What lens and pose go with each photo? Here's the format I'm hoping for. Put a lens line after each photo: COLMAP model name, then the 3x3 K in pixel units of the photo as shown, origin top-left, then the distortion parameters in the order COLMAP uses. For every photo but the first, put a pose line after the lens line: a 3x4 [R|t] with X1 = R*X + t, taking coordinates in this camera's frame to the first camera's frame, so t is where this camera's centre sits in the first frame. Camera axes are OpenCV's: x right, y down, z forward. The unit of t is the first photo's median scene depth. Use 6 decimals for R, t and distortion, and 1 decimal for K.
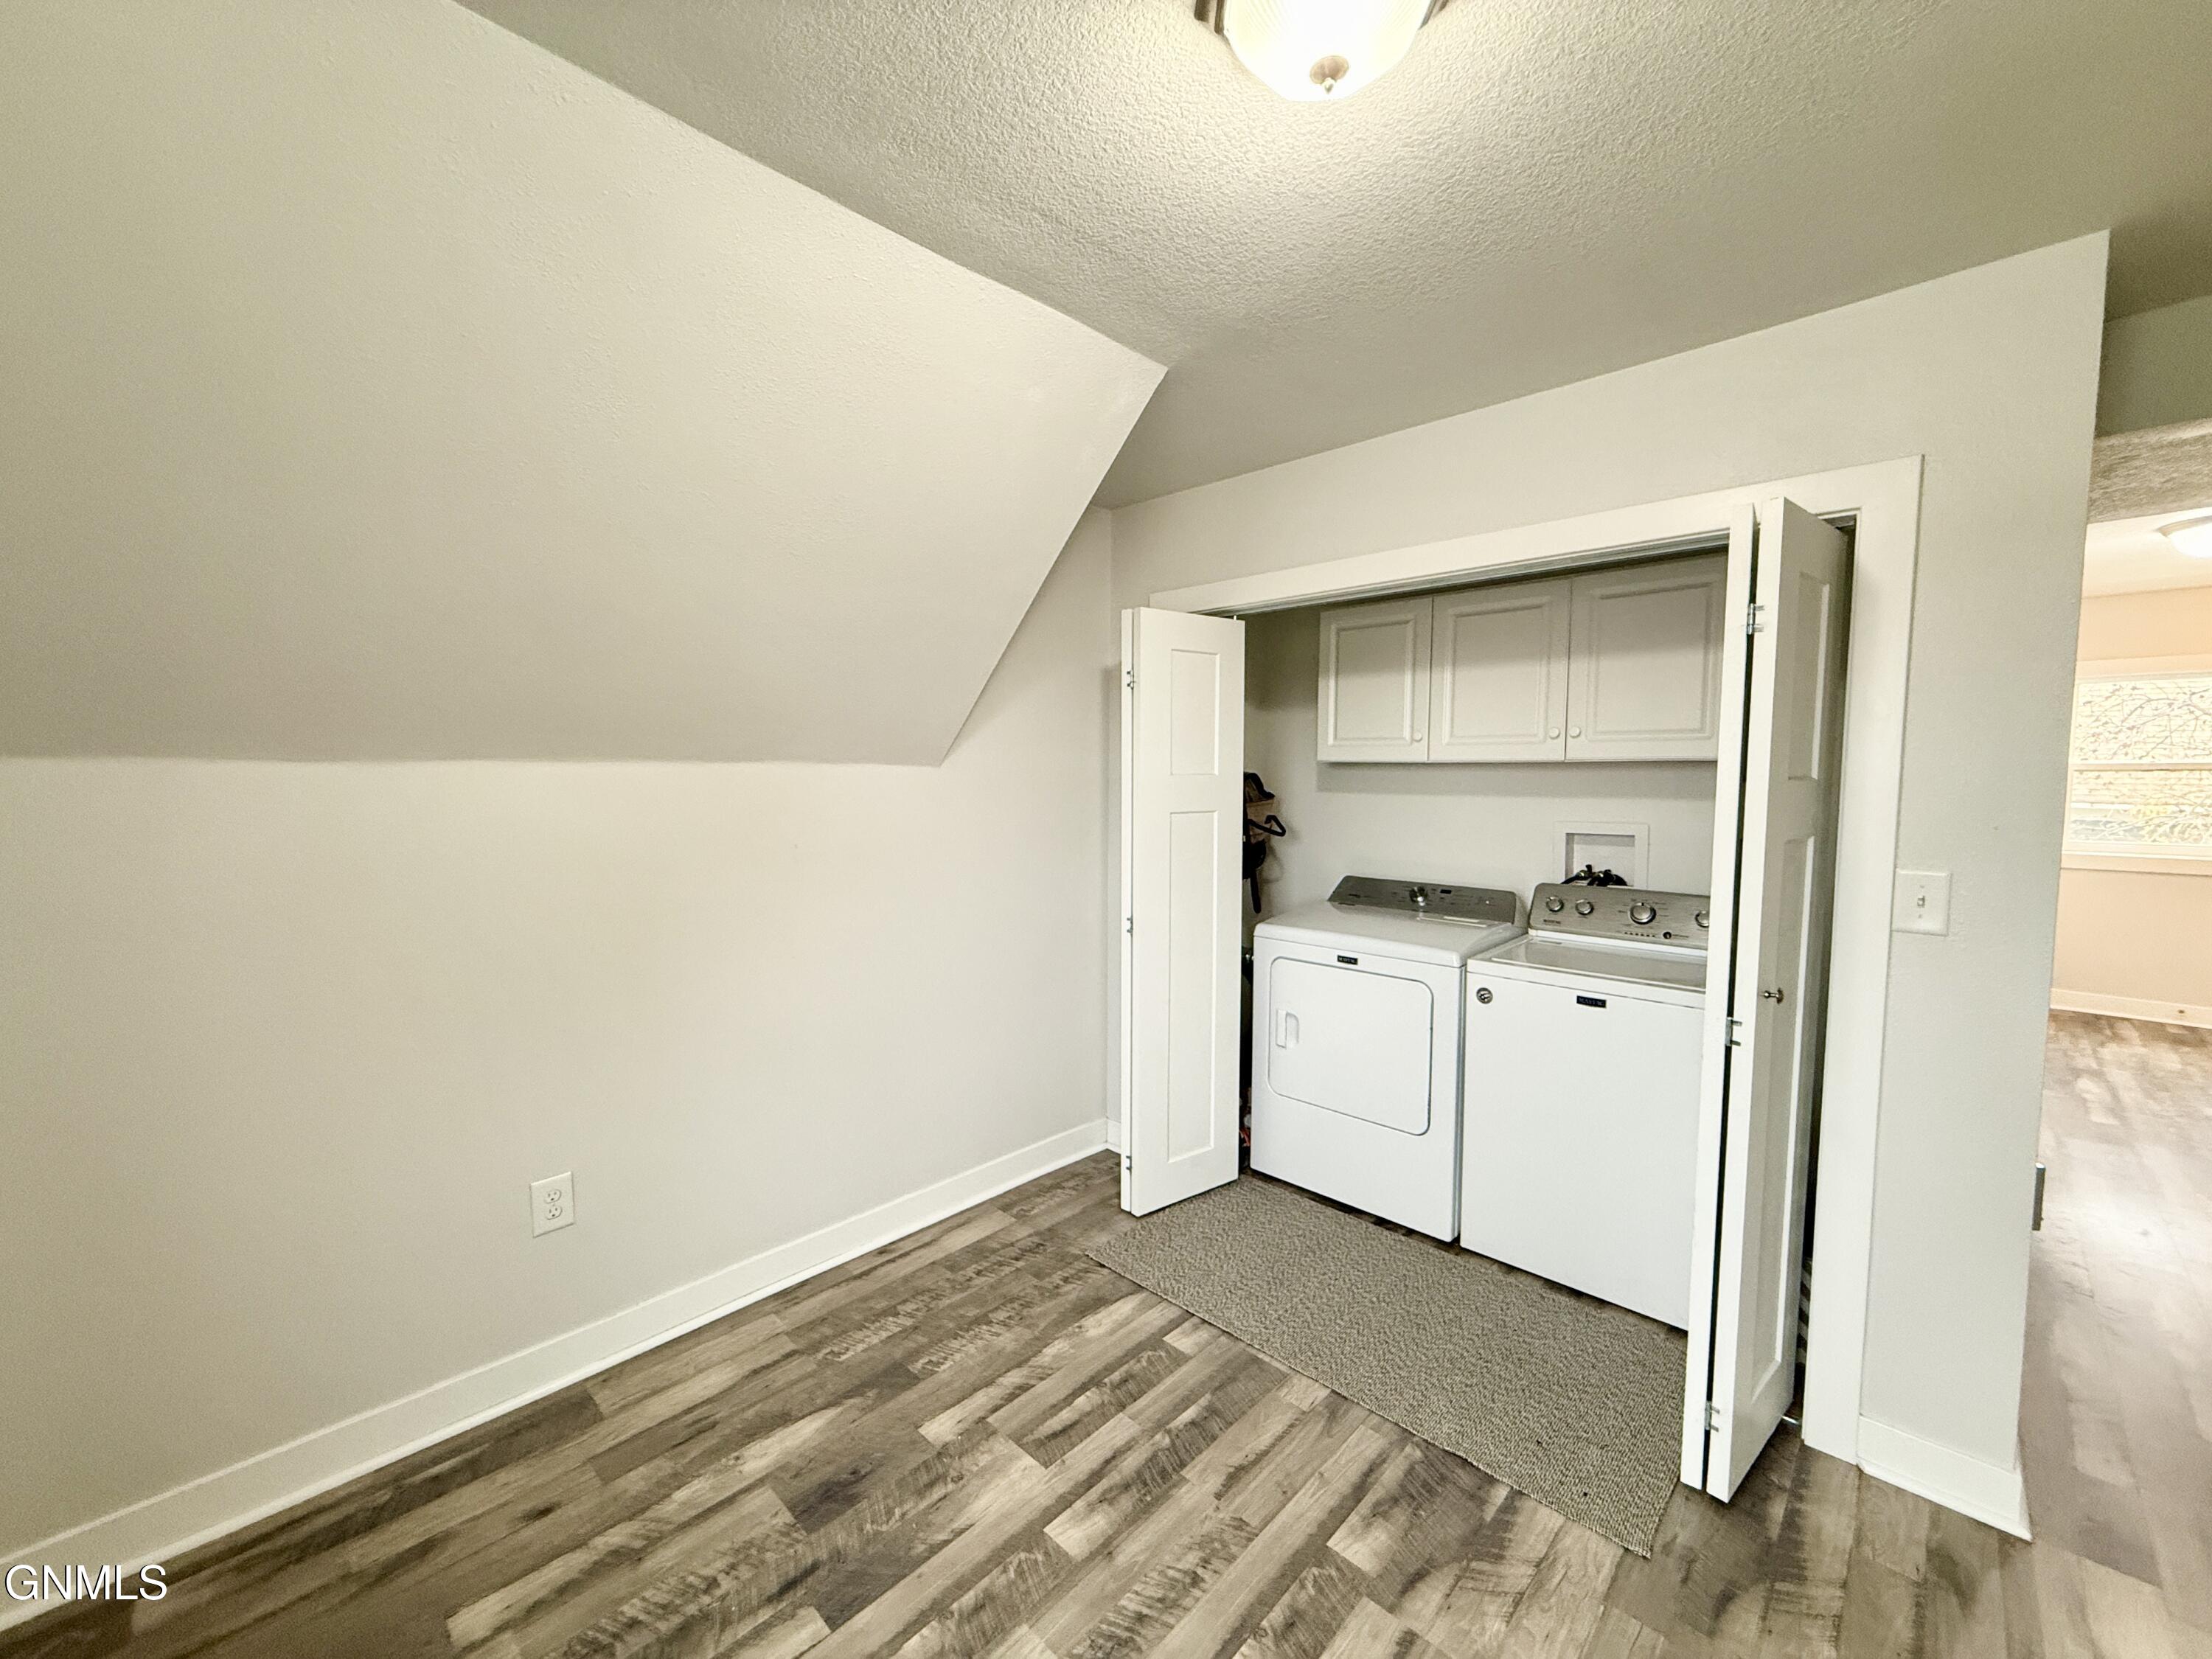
lens RADIAL K [[883.4, 0, 1104.4], [0, 883.4, 829.8], [0, 0, 1]] dist [0.000405, -0.000227]
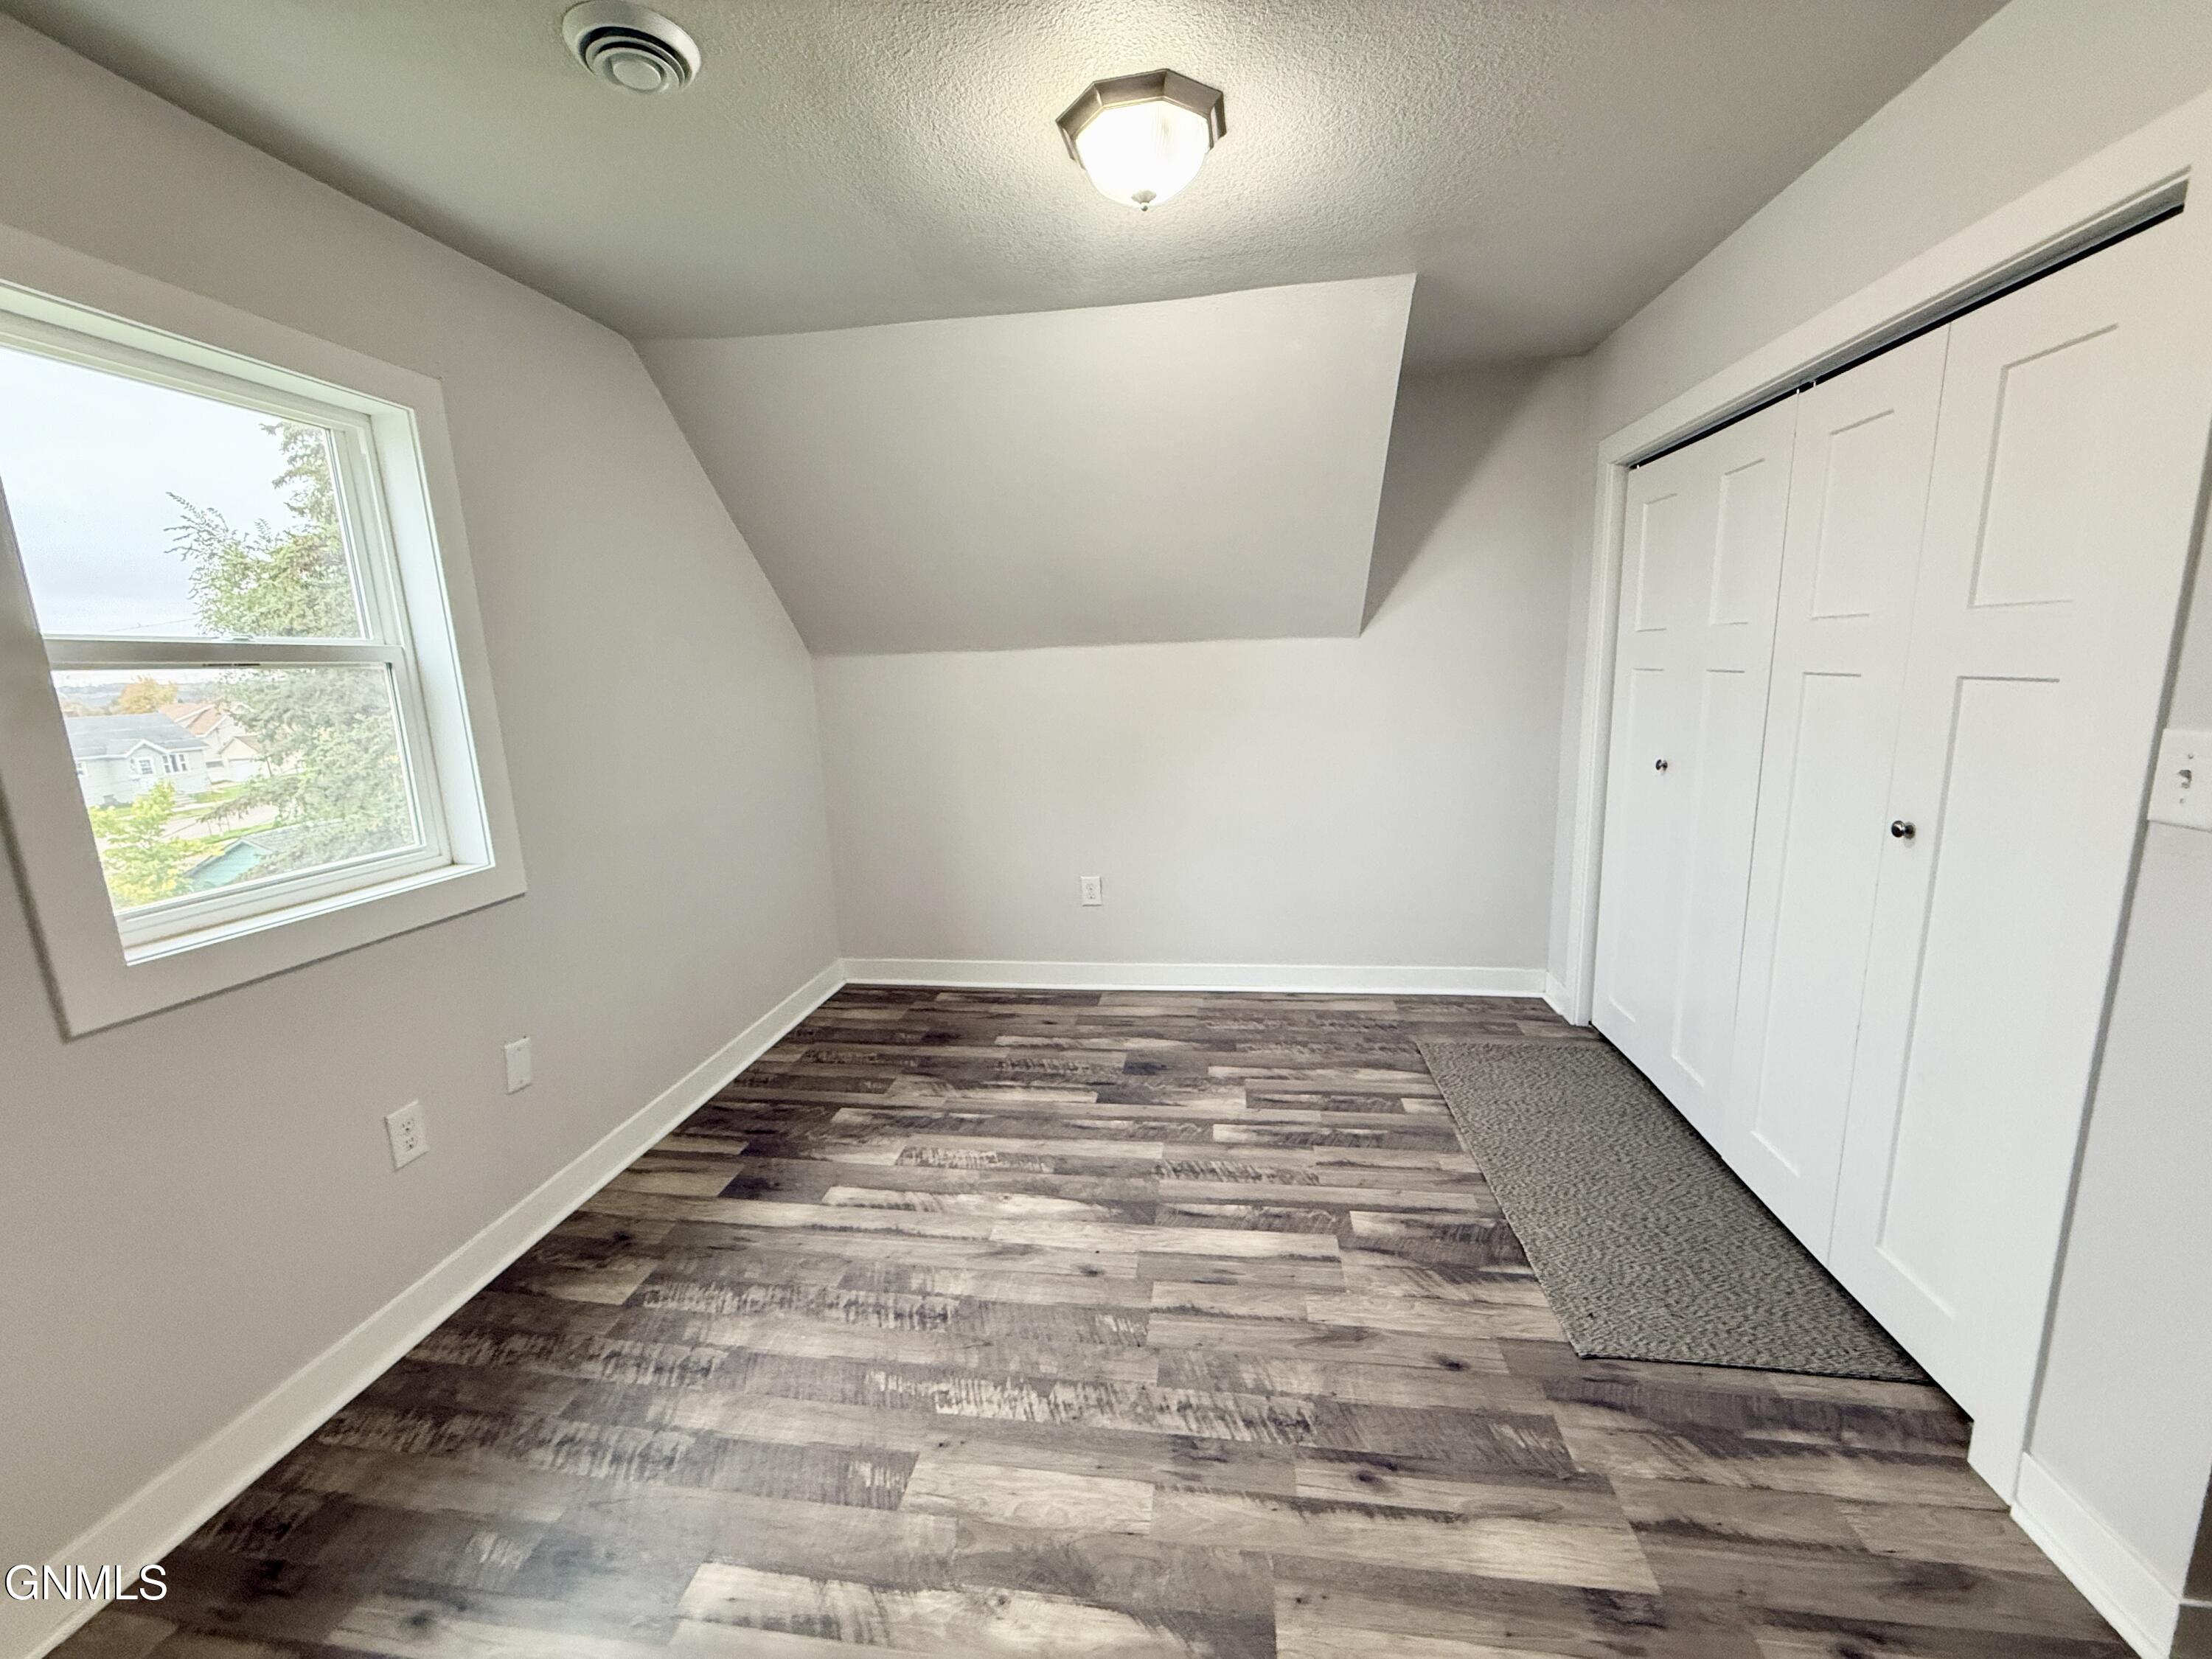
lens RADIAL K [[883.4, 0, 1099.7], [0, 883.4, 834.9], [0, 0, 1]] dist [0.000405, -0.000227]
pose [[0.584839, 0.129537, -0.800740, 0.928646], [-0.015656, 0.988785, 0.148523, 0.033873], [0.810998, -0.074326, 0.580308, -0.054481]]
